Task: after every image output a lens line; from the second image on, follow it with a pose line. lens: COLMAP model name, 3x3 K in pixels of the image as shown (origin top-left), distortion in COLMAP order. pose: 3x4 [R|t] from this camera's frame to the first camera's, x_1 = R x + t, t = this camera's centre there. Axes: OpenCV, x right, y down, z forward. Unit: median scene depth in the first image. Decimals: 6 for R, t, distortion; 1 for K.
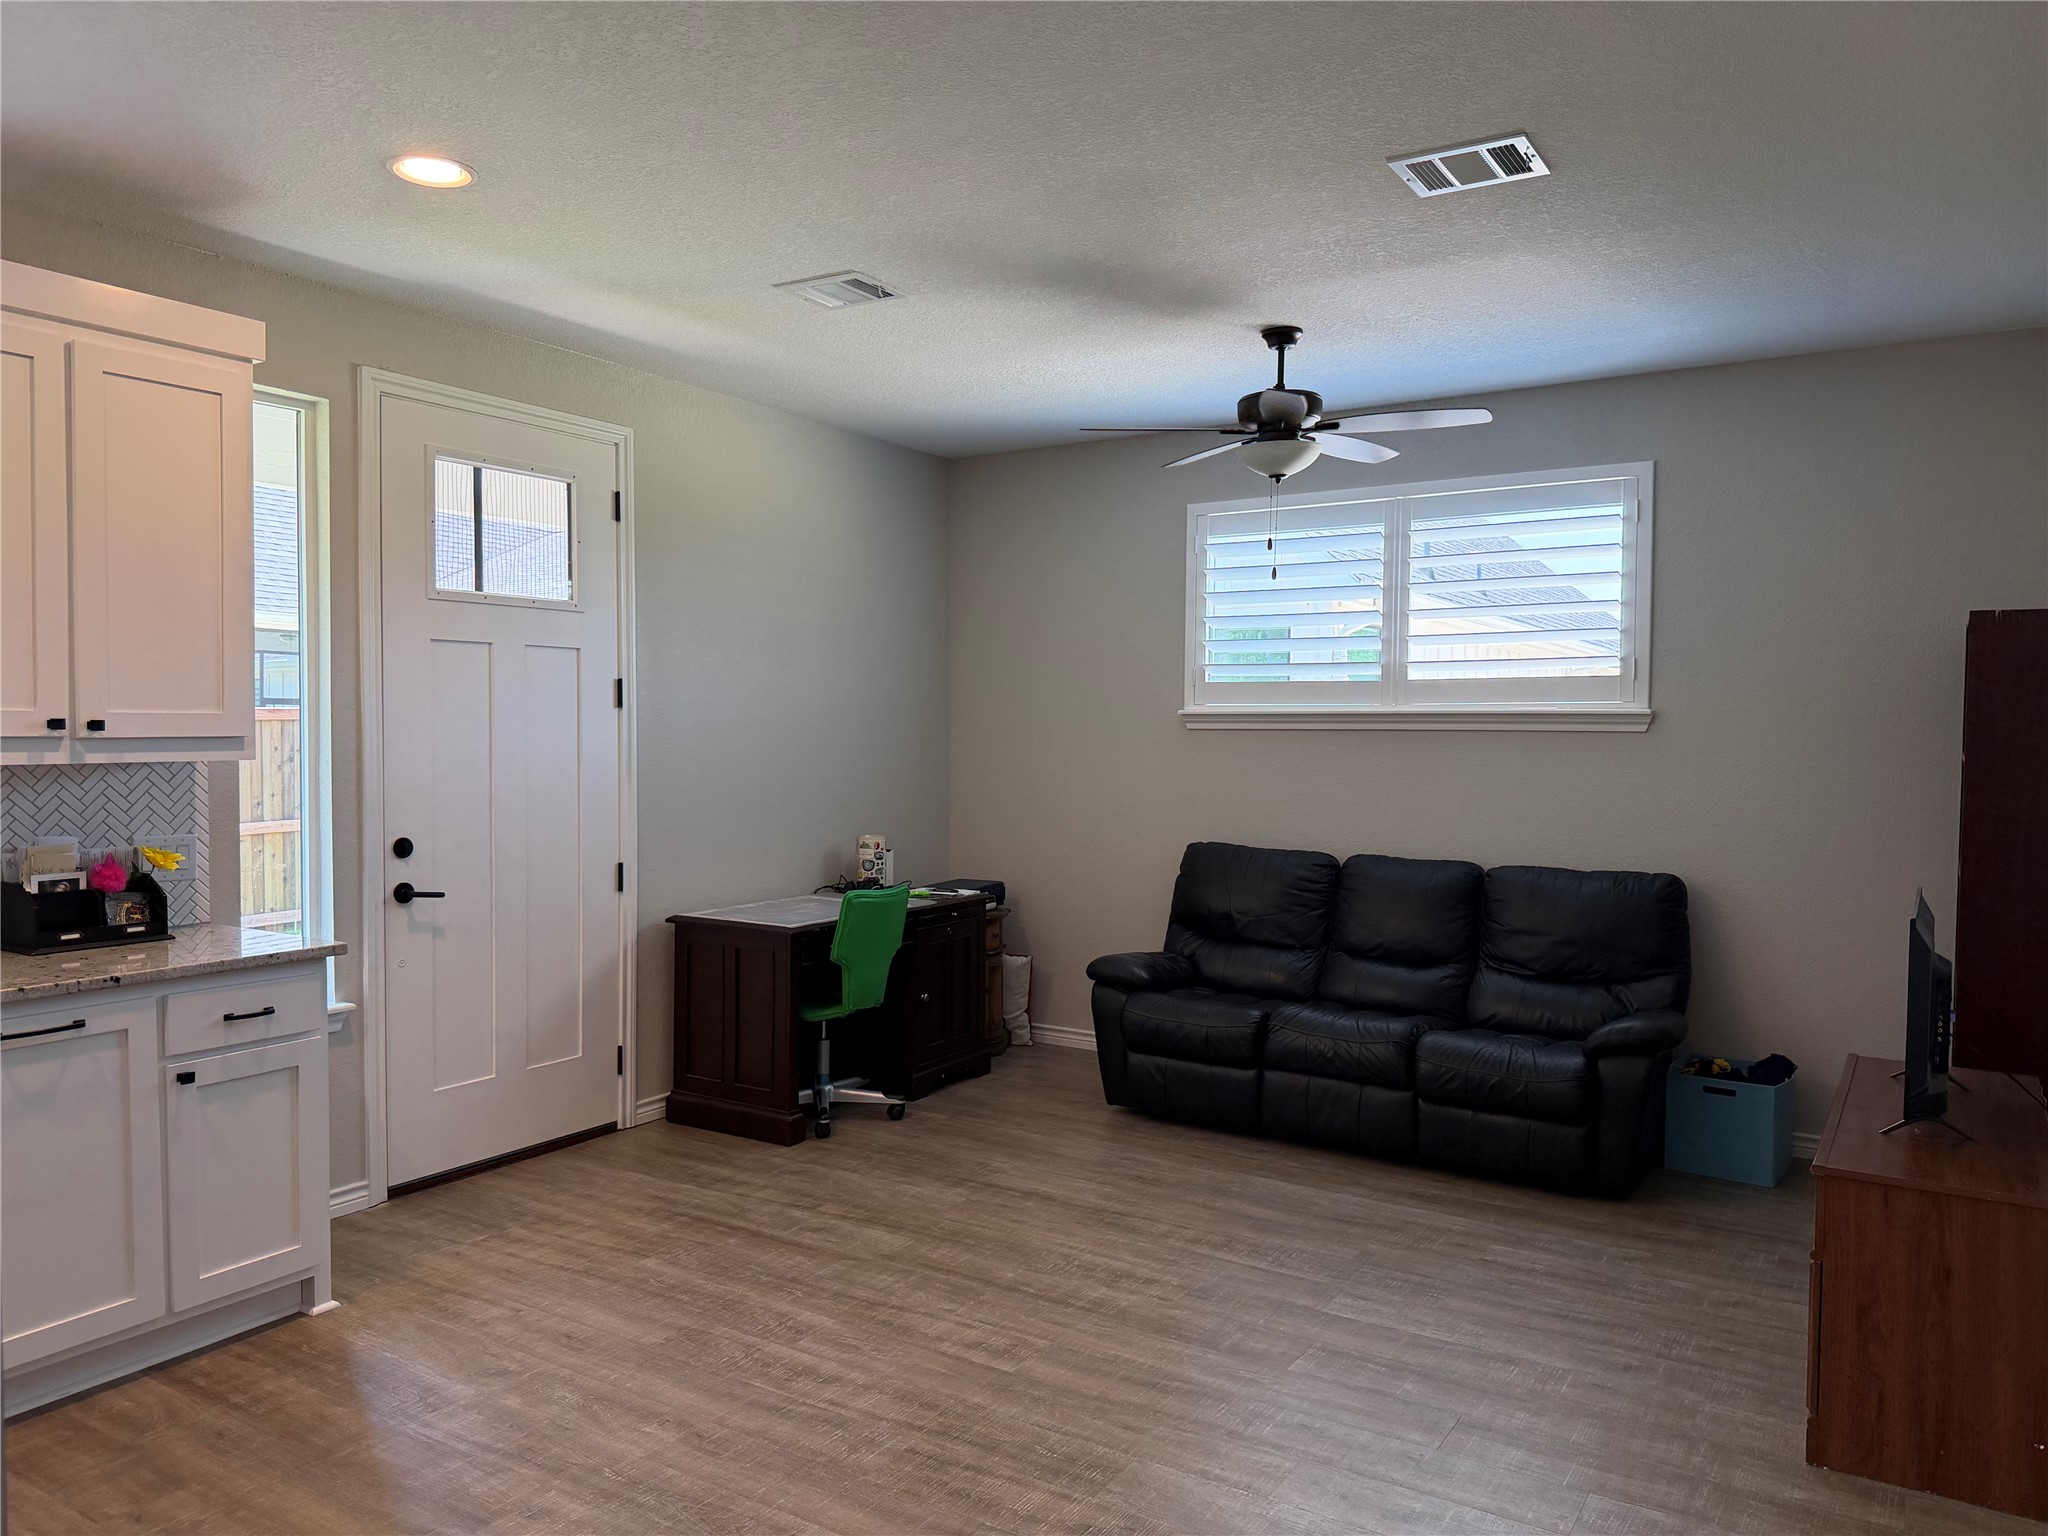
lens RADIAL K [[1428.4, 0, 1031.1], [0, 1428.4, 771.1], [0, 0, 1]] dist [0.004782, 0.001595]
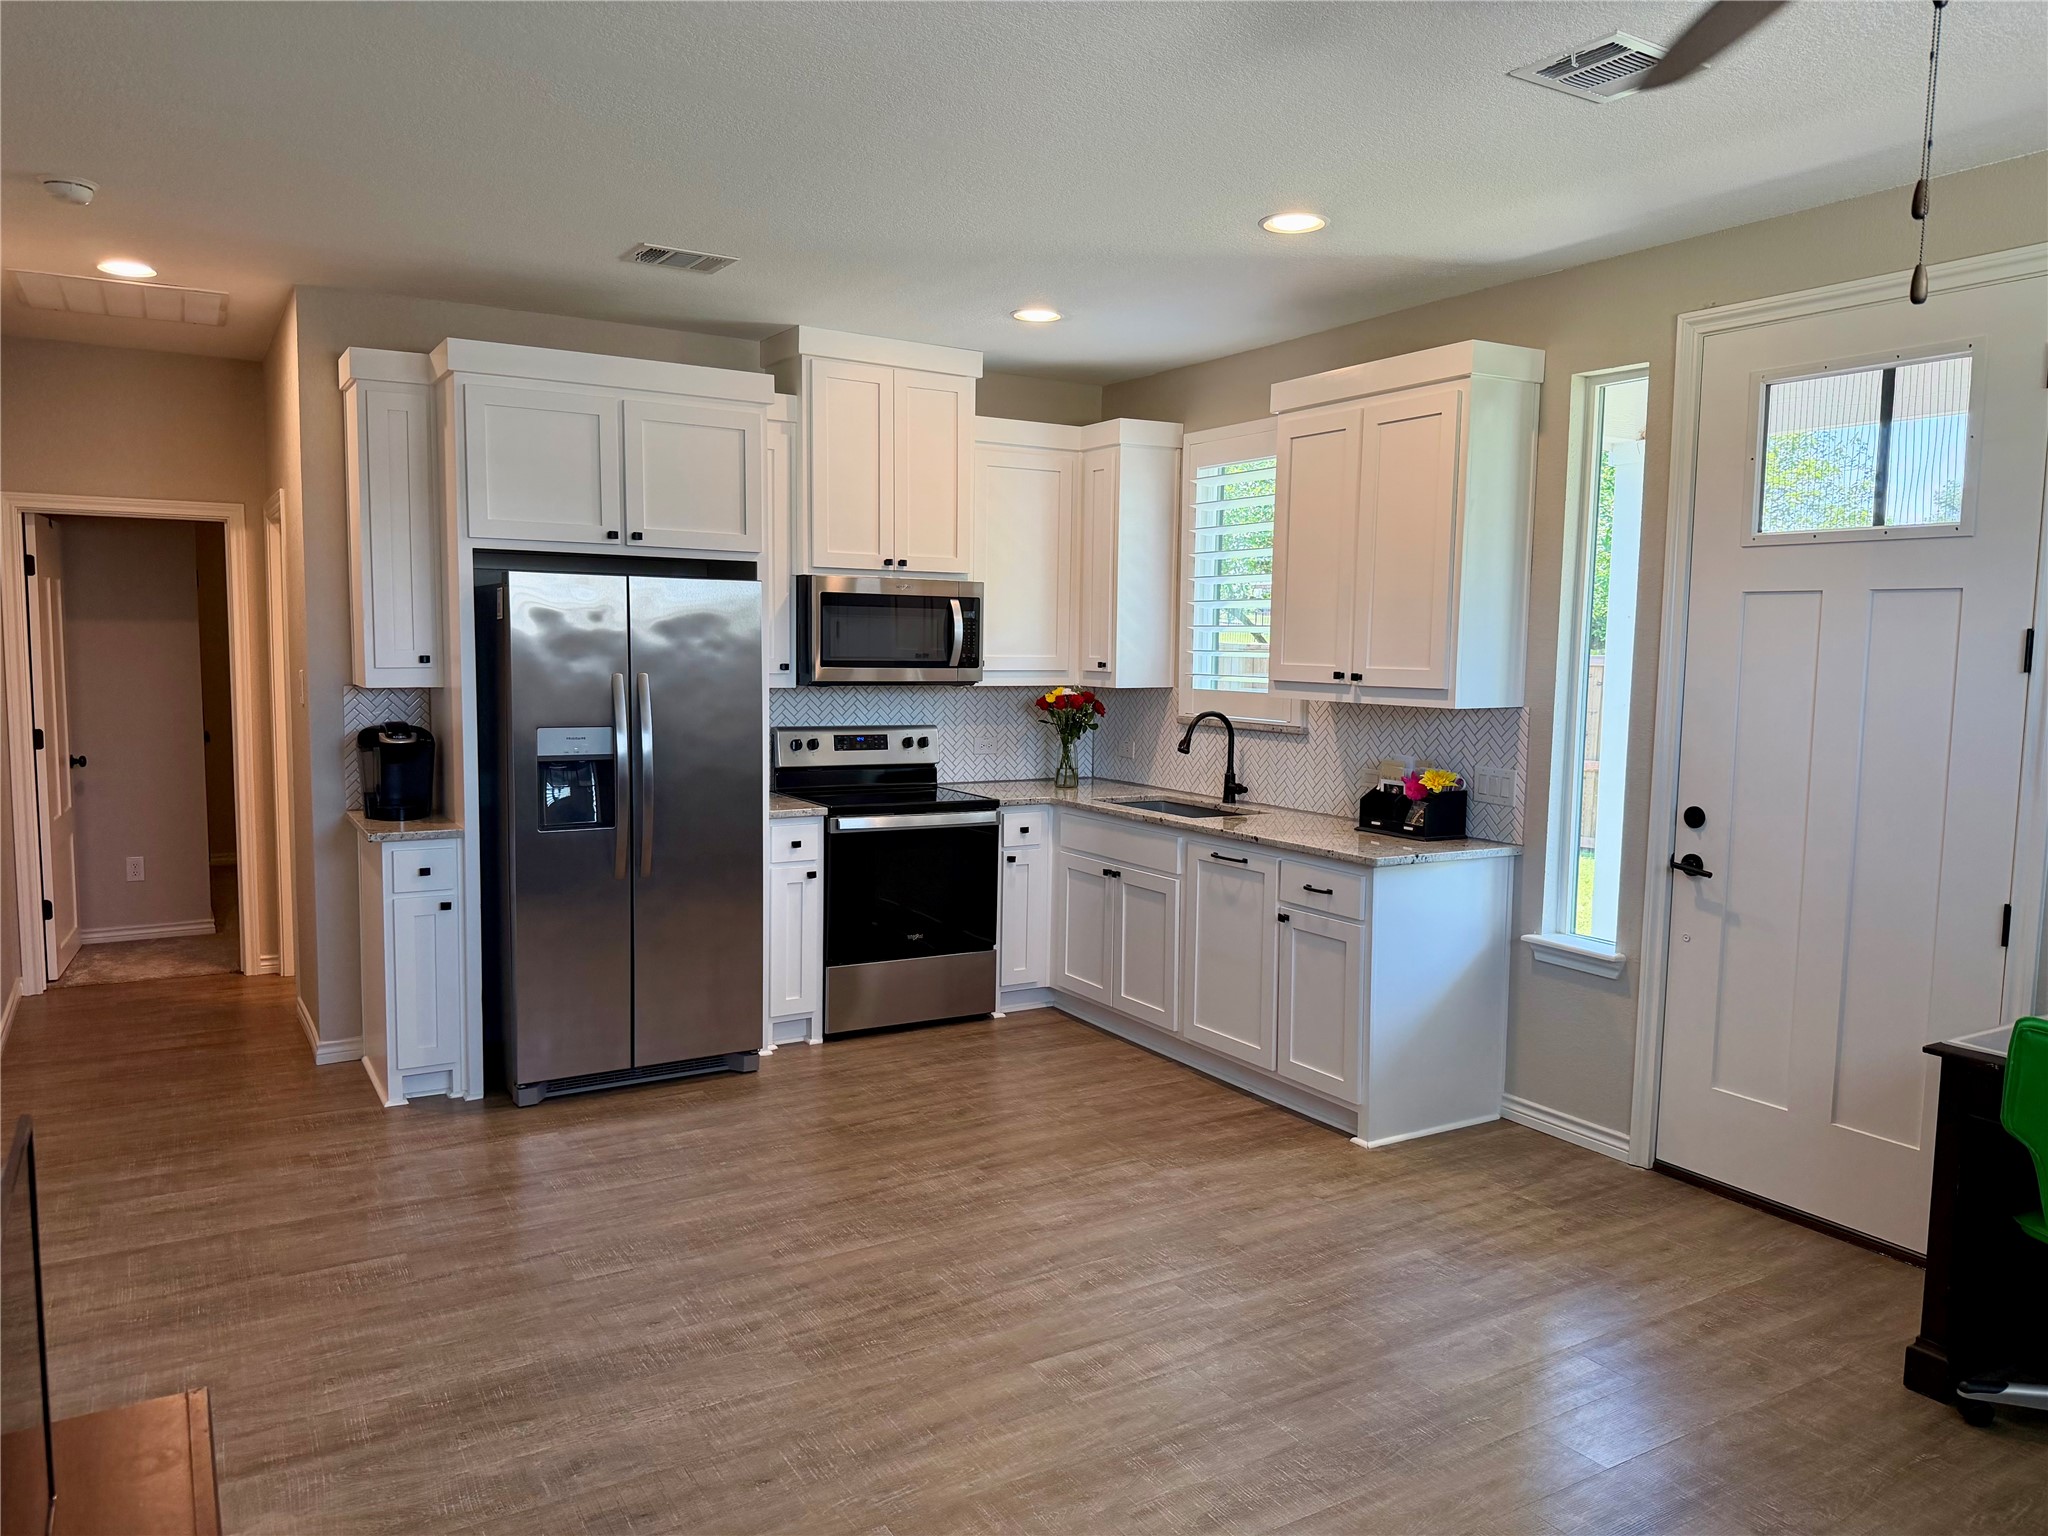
lens RADIAL K [[1428.4, 0, 1031.1], [0, 1428.4, 771.1], [0, 0, 1]] dist [0.004782, 0.001595]
pose [[-0.440979, 0.068885, -0.894870, 0.743458], [-0.049993, 0.993617, 0.101122, -0.062799], [0.896124, 0.089330, -0.434720, 1.266575]]
